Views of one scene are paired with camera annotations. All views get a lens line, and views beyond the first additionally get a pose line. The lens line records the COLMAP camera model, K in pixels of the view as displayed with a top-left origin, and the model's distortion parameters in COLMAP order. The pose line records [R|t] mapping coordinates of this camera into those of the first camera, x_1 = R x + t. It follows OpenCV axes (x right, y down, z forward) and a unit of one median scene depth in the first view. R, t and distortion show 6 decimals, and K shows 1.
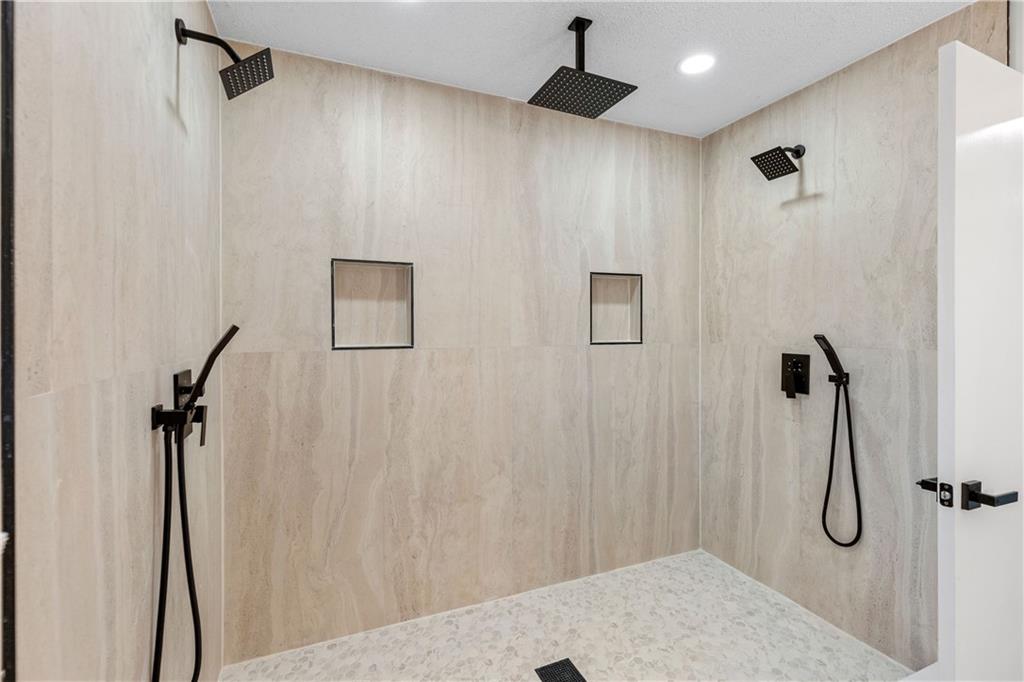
lens RADIAL K [[470.3, 0, 512.2], [0, 470.3, 326.8], [0, 0, 1]] dist [0.014743, -0.007413]
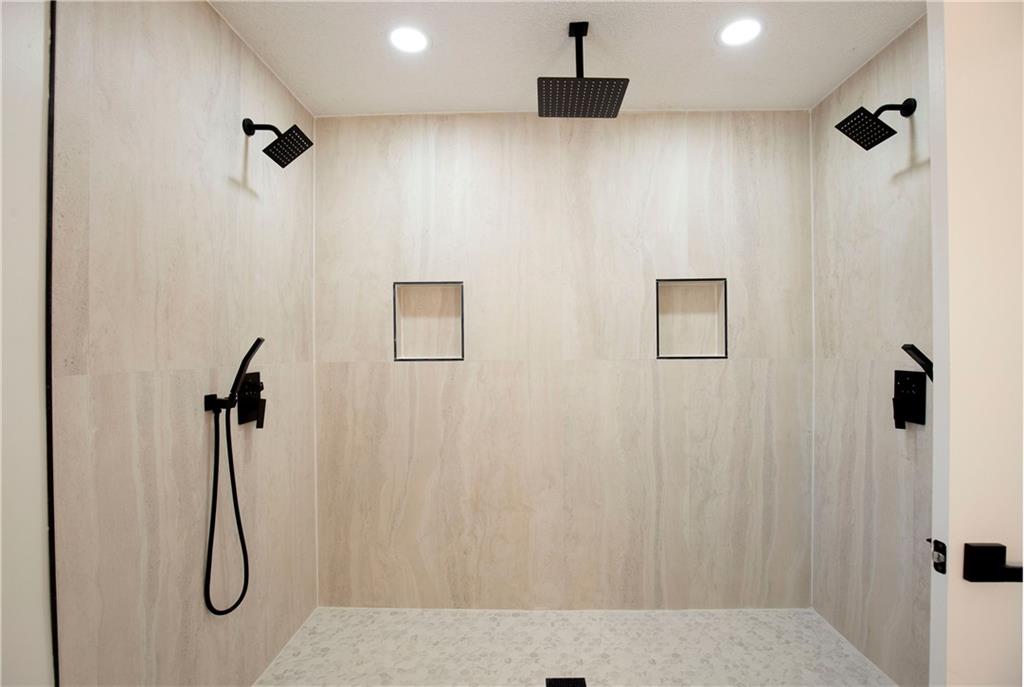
lens RADIAL K [[489.6, 0, 512.0], [0, 489.6, 343.5], [0, 0, 1]] dist [-0.039568, 0.009709]
pose [[0.907429, -0.008471, -0.420121, 0.352231], [0.006220, 0.999958, -0.006728, 0.014516], [0.420160, 0.003492, 0.907443, 0.030145]]
